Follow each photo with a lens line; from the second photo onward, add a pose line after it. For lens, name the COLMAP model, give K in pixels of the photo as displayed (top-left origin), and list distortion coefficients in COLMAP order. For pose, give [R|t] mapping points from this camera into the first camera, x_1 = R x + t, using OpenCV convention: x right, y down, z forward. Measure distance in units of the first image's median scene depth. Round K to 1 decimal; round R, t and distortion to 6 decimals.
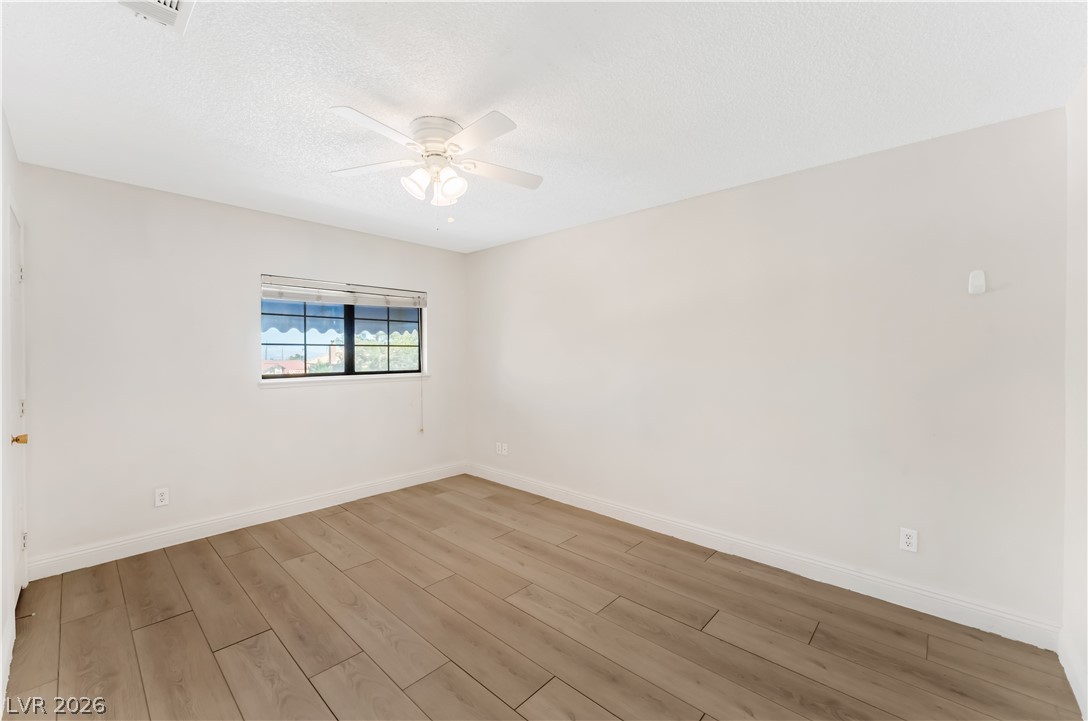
lens RADIAL K [[435.2, 0, 547.0], [0, 435.2, 361.3], [0, 0, 1]] dist [-0.002580, -0.000324]
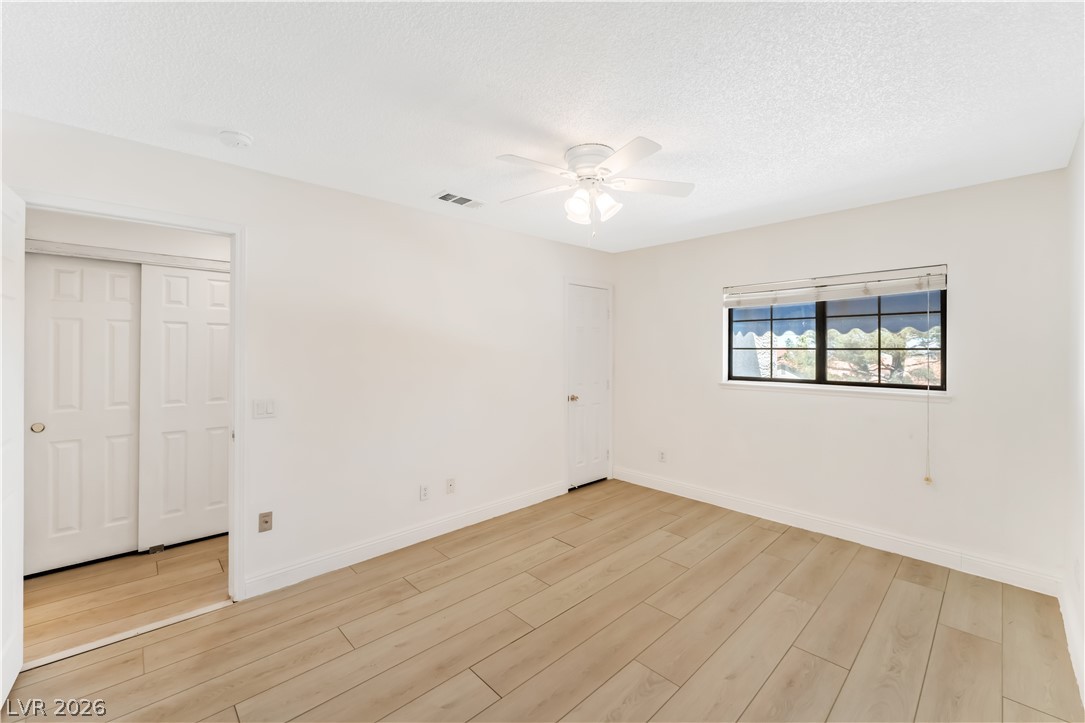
lens RADIAL K [[440.7, 0, 538.4], [0, 440.7, 348.0], [0, 0, 1]] dist [-0.001899, -0.000206]
pose [[-0.074397, 0.000804, -0.997228, 0.516682], [-0.021424, 0.999768, 0.002404, -0.033366], [0.996999, 0.021544, -0.074362, 0.591210]]
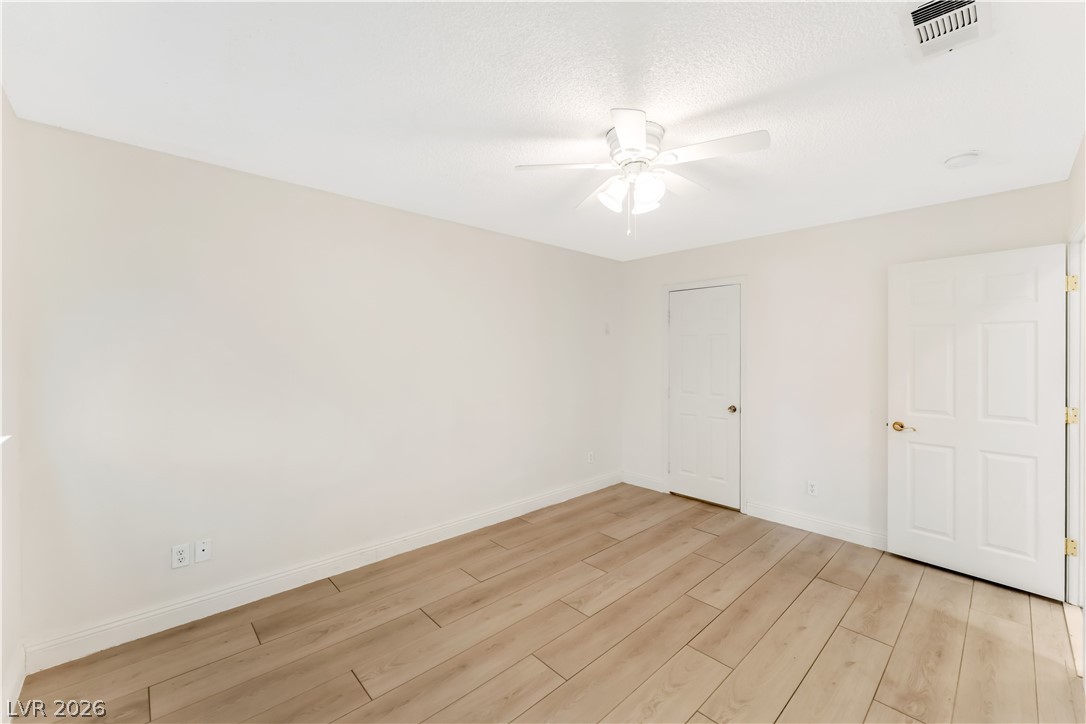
lens RADIAL K [[441.1, 0, 538.9], [0, 441.1, 348.5], [0, 0, 1]] dist [-0.001899, -0.000206]
pose [[0.084303, 0.009119, 0.996398, -0.761636], [0.016243, 0.999813, -0.010524, -0.037414], [-0.996308, 0.017072, 0.084139, 0.695760]]
